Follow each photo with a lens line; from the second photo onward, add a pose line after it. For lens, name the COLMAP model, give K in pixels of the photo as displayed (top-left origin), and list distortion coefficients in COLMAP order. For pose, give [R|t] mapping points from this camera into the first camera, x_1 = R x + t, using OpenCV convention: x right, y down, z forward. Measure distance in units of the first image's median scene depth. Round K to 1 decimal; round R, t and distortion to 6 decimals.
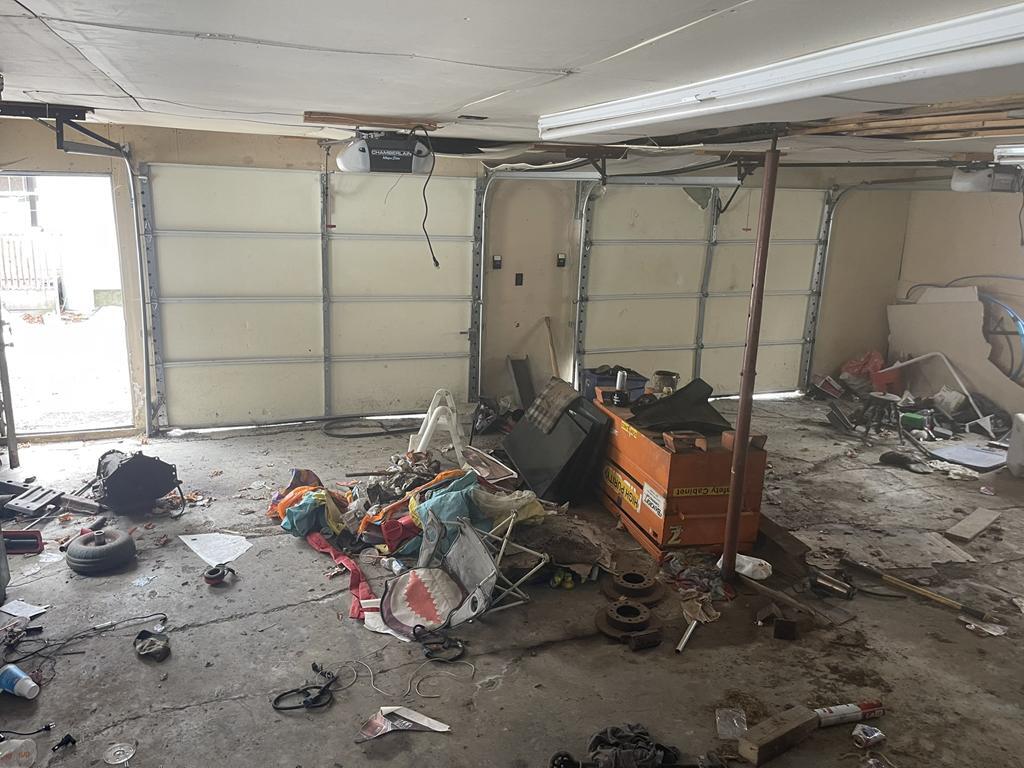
lens RADIAL K [[765.6, 0, 511.5], [0, 765.6, 383.8], [0, 0, 1]] dist [0.060190, -0.092825]
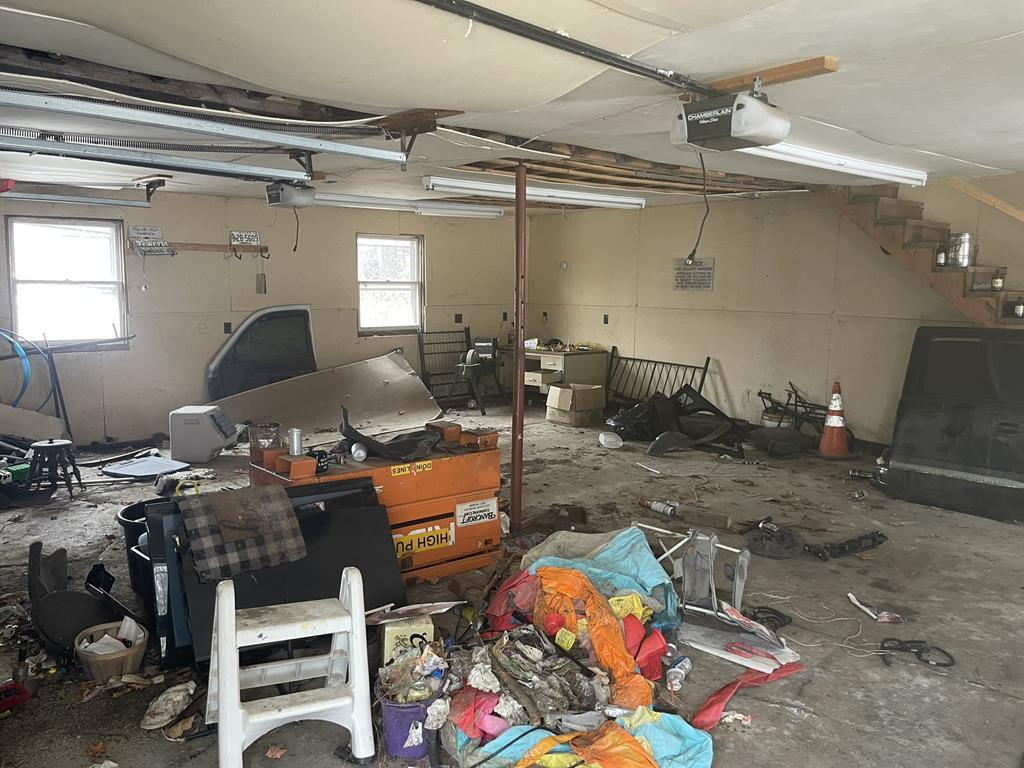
lens RADIAL K [[765.6, 0, 516.6], [0, 765.6, 381.9], [0, 0, 1]] dist [0.060190, -0.092825]
pose [[-0.367956, -0.156739, 0.916538, -0.975351], [0.201463, 0.948838, 0.243143, -0.319900], [-0.907756, 0.274115, -0.317554, 1.738314]]
